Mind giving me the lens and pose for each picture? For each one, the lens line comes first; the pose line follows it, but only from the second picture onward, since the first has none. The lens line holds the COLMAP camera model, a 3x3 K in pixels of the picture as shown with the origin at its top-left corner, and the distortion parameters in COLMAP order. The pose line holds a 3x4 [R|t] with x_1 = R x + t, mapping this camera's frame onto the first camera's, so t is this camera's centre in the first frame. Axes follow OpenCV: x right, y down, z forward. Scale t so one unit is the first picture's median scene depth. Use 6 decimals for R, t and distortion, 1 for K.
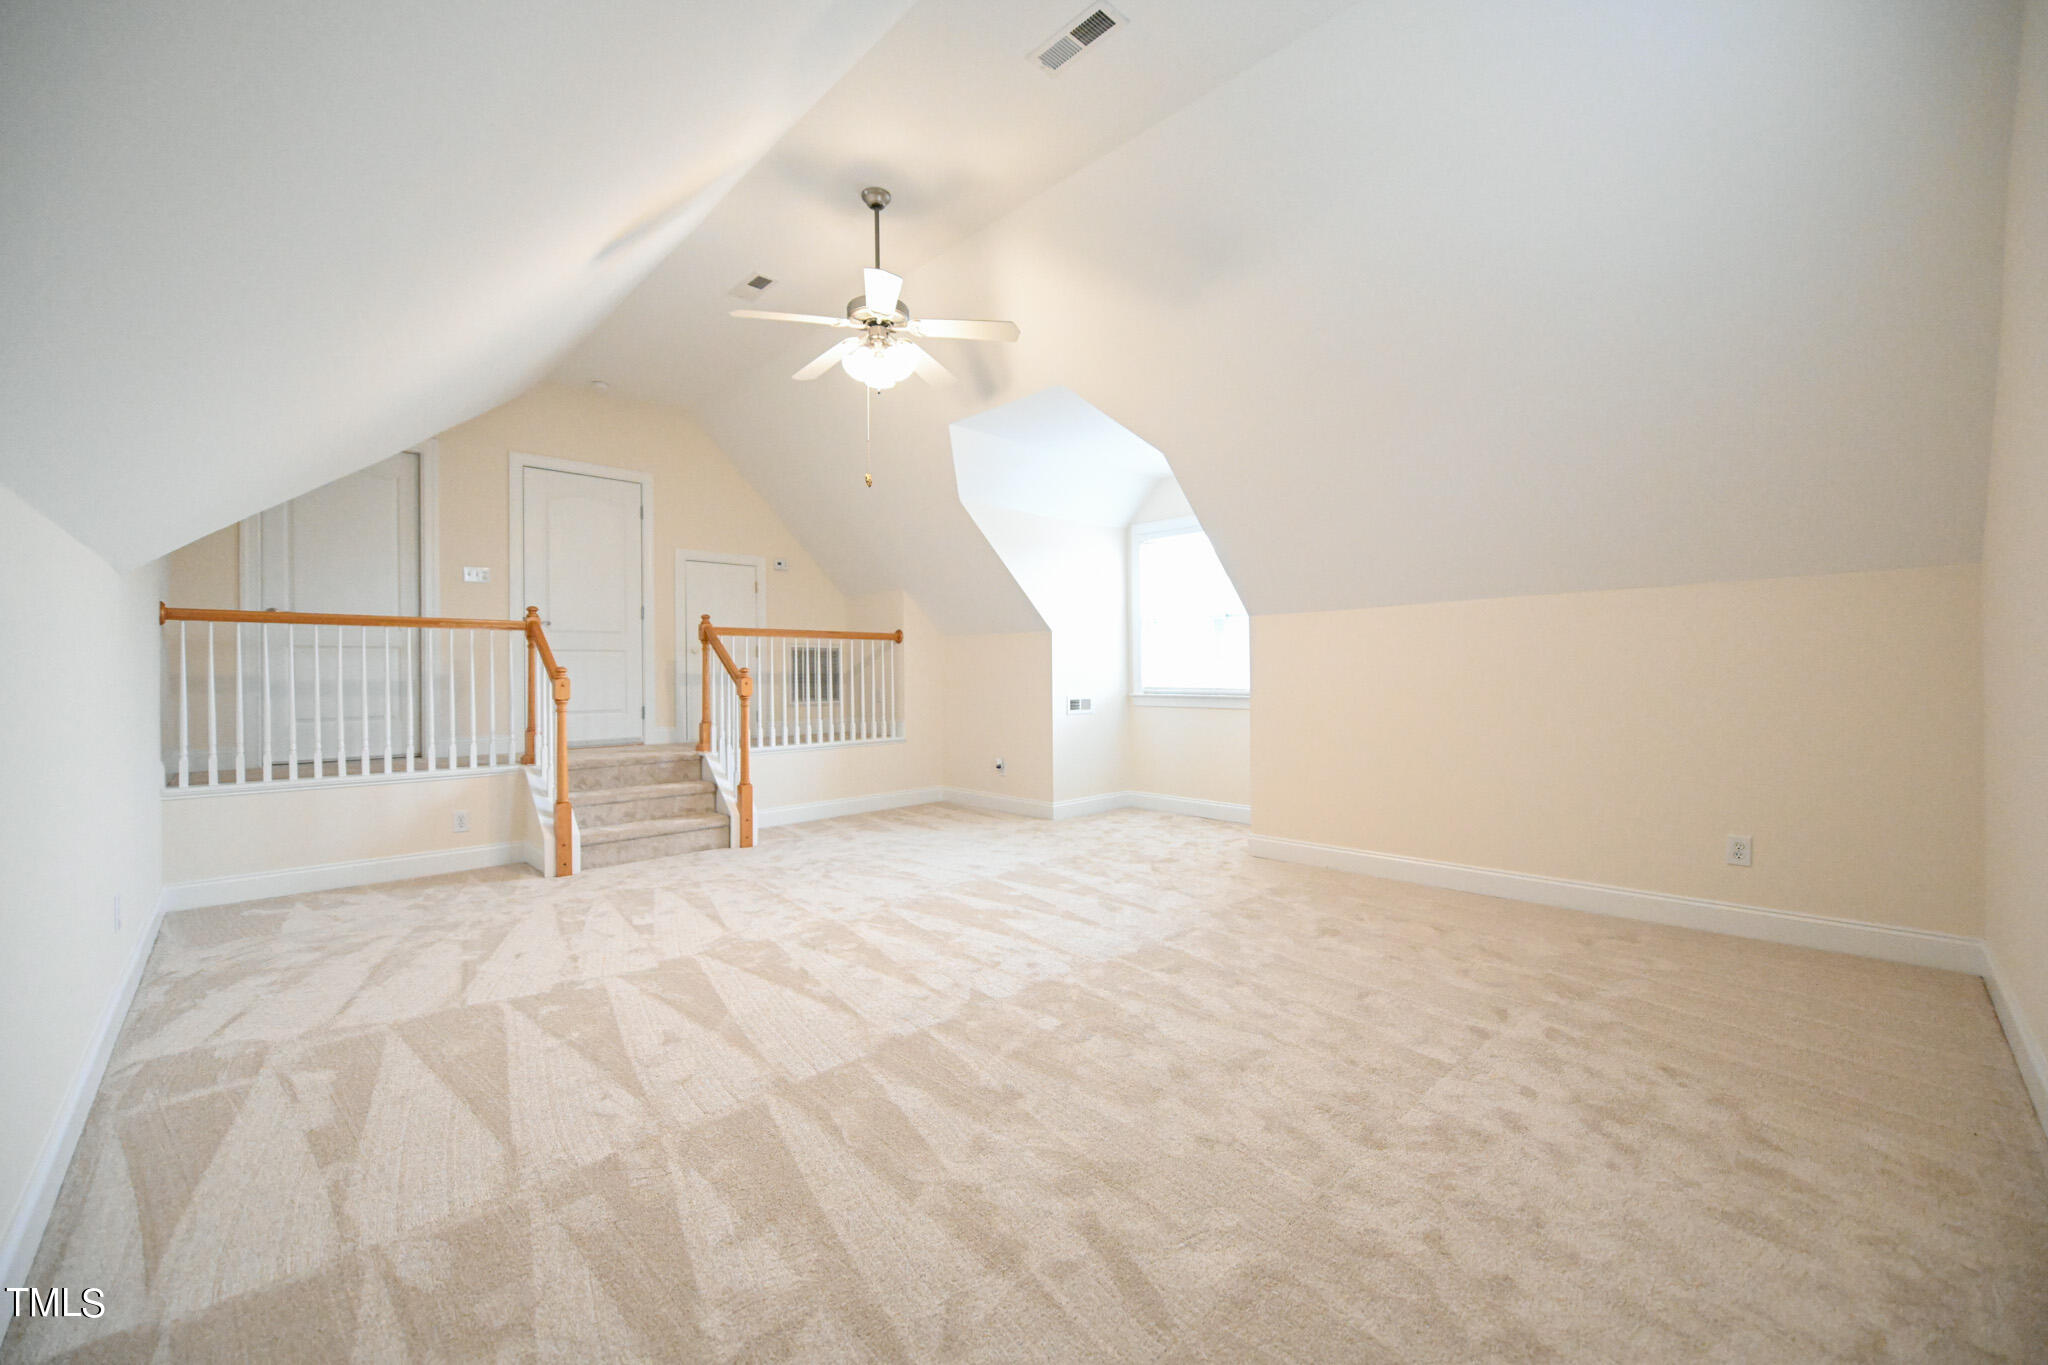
lens RADIAL K [[803.8, 0, 1031.3], [0, 803.8, 671.4], [0, 0, 1]] dist [-0.009661, -0.000414]
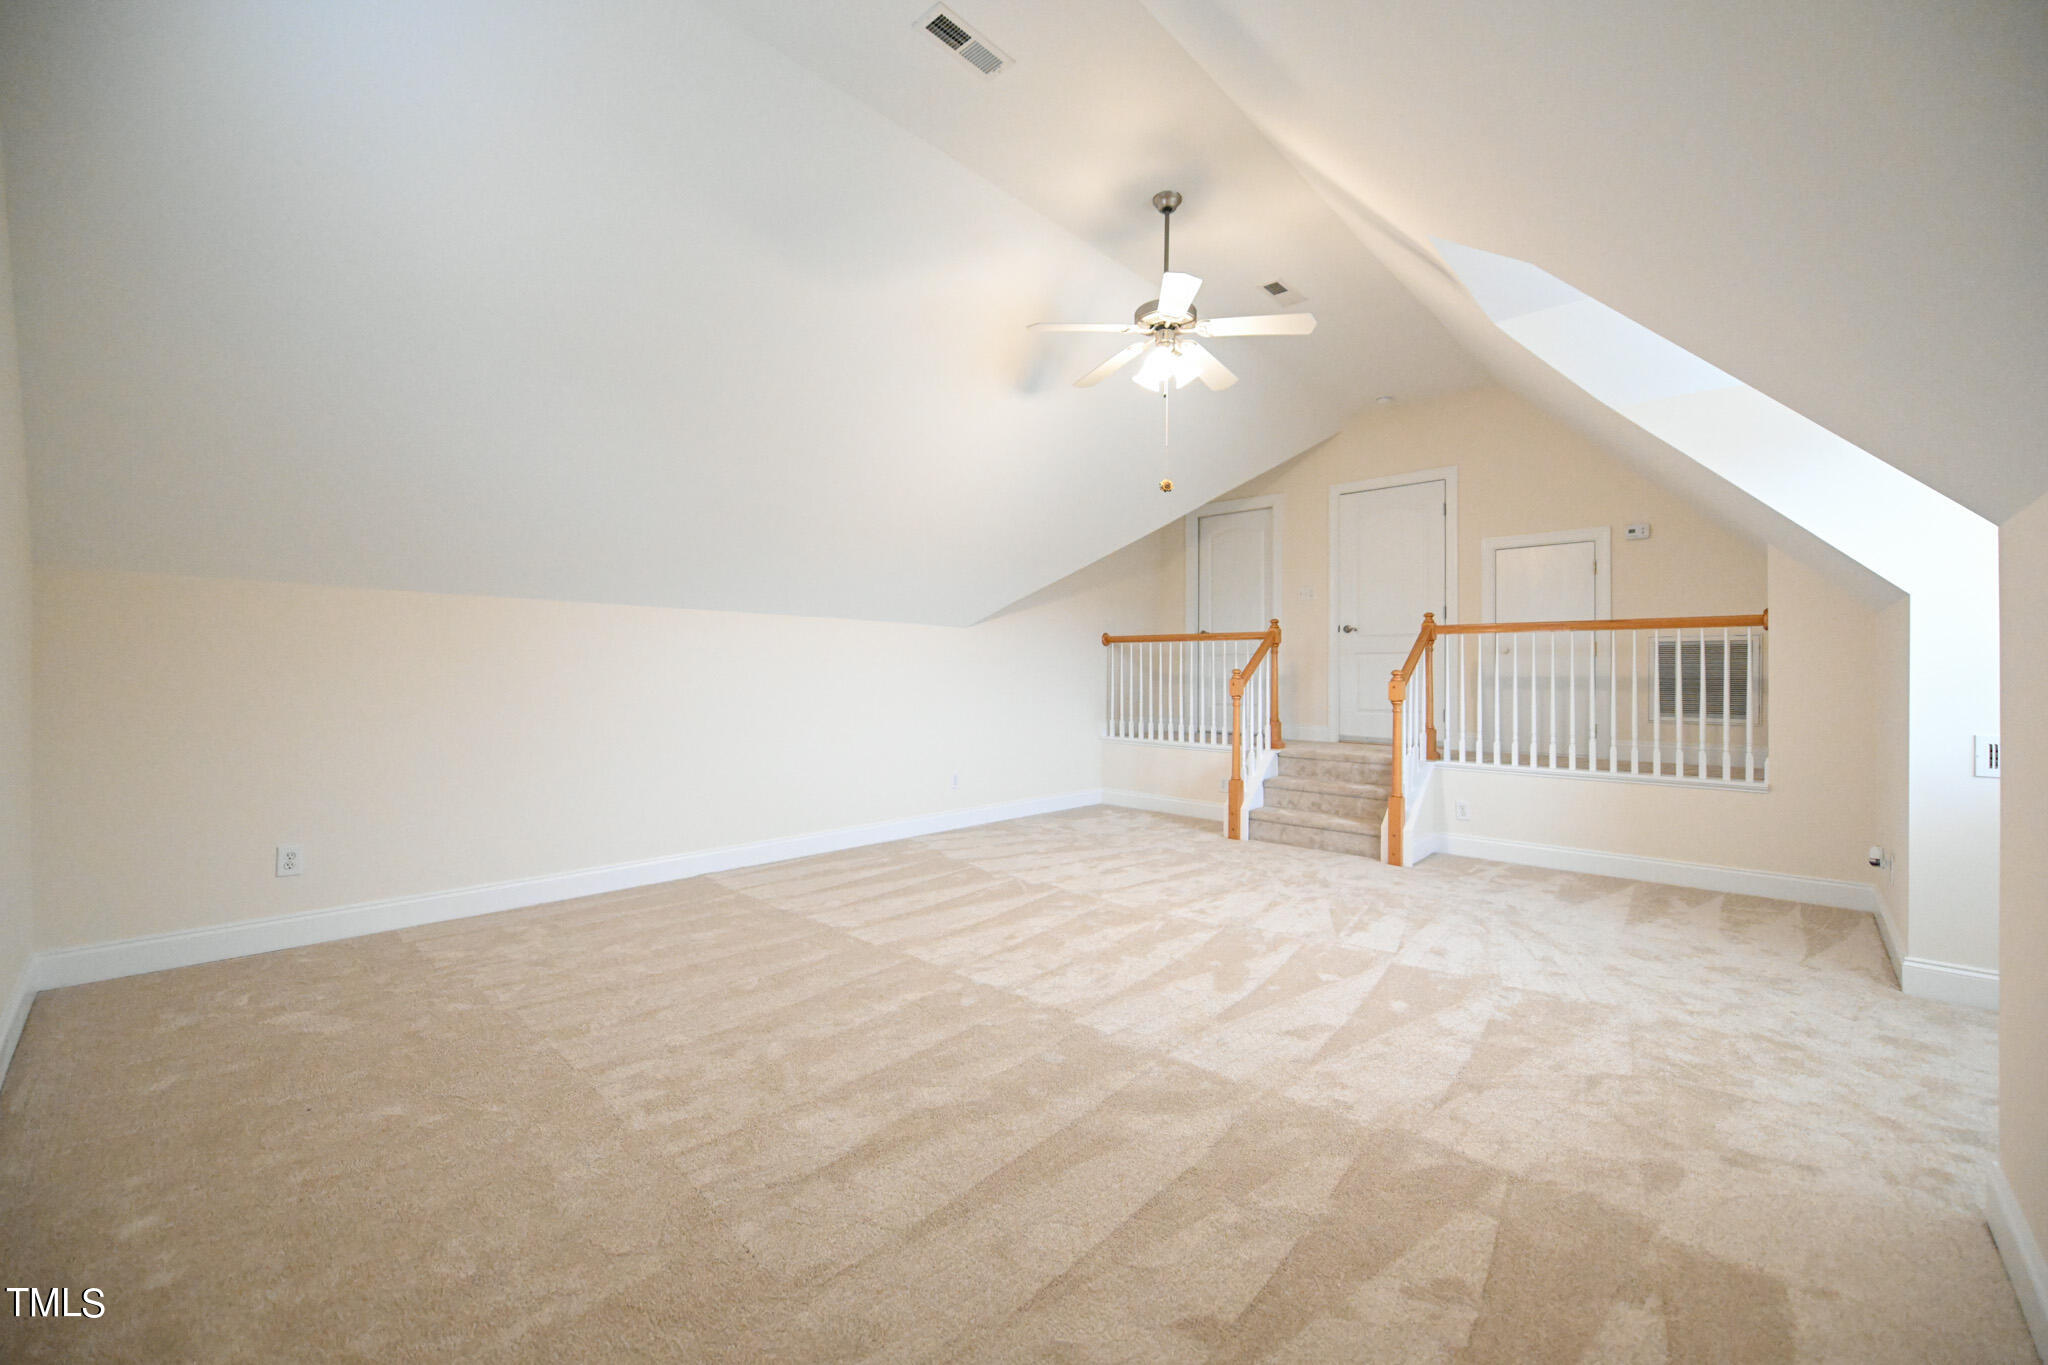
lens RADIAL K [[803.8, 0, 1031.3], [0, 803.8, 671.4], [0, 0, 1]] dist [-0.009661, -0.000414]
pose [[0.063189, 0.002320, -0.997999, 0.556515], [-0.005326, 0.999984, 0.001987, -0.002102], [0.997987, 0.005190, 0.063201, 0.546440]]
